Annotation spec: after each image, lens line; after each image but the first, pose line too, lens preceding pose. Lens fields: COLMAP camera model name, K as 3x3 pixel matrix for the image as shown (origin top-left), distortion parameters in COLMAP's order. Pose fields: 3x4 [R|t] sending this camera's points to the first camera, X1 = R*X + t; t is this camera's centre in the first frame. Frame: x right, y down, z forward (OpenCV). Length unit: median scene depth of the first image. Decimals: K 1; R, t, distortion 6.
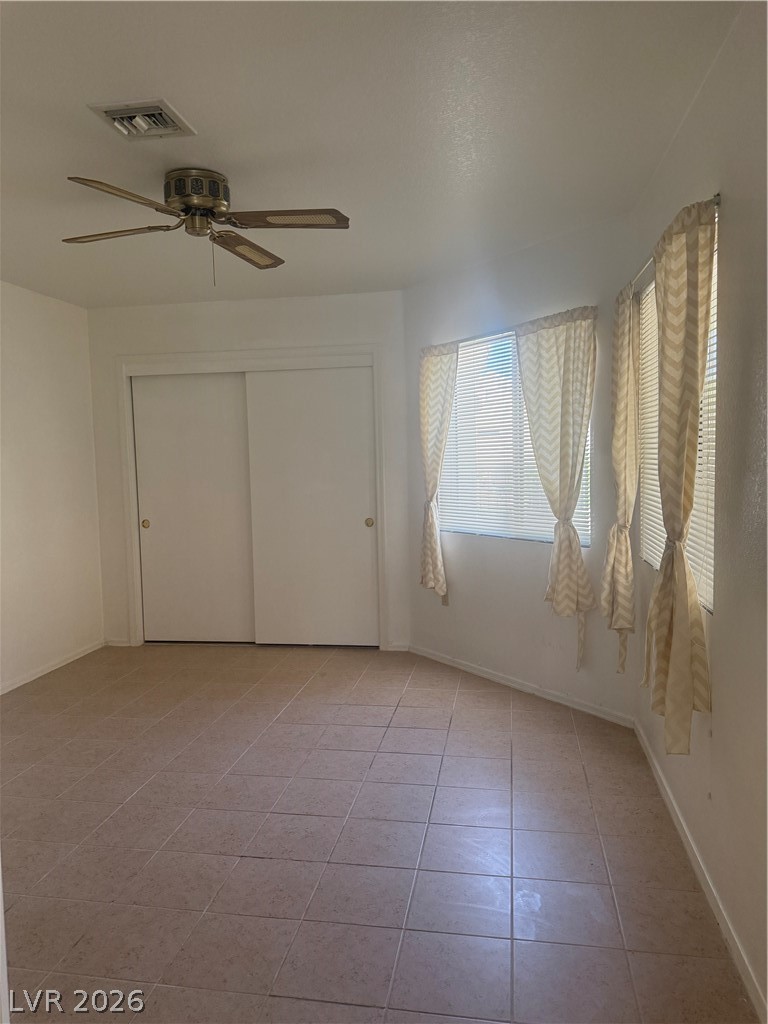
lens RADIAL K [[734.6, 0, 384.0], [0, 734.6, 512.0], [0, 0, 1]] dist [0.221225, -0.325115]
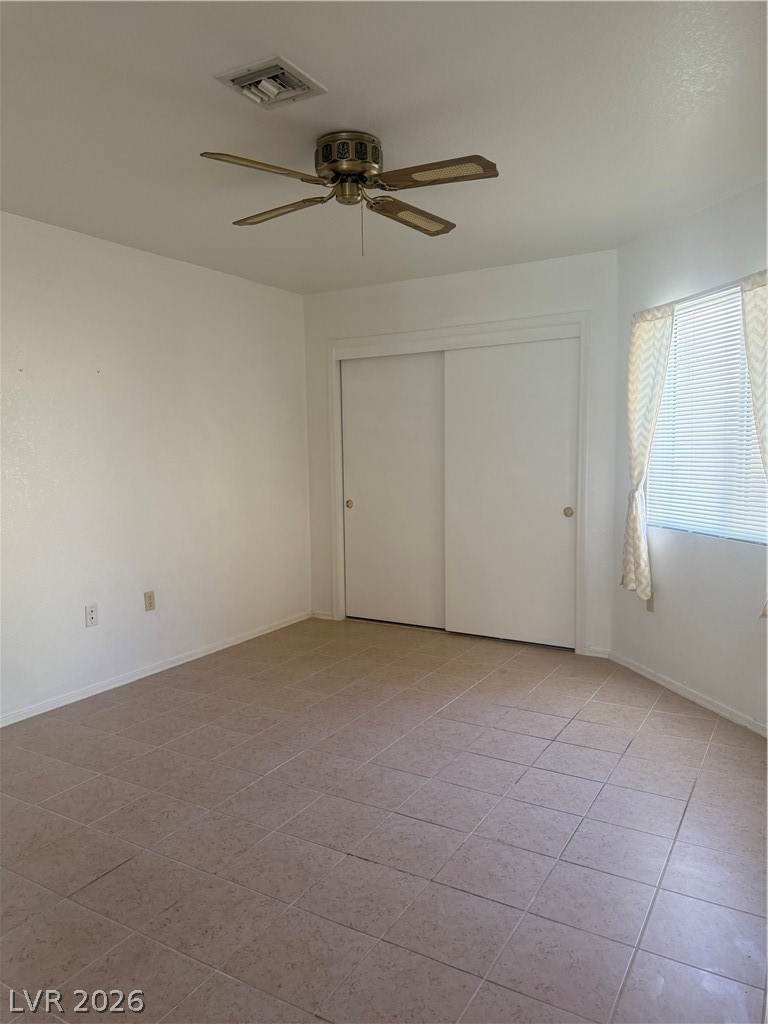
lens RADIAL K [[737.1, 0, 385.5], [0, 737.1, 517.7], [0, 0, 1]] dist [0.196908, -0.324184]
pose [[0.940407, 0.045930, -0.336936, 0.092550], [-0.036492, 0.998745, 0.034295, -0.002463], [0.338088, -0.019956, 0.940903, 0.074298]]
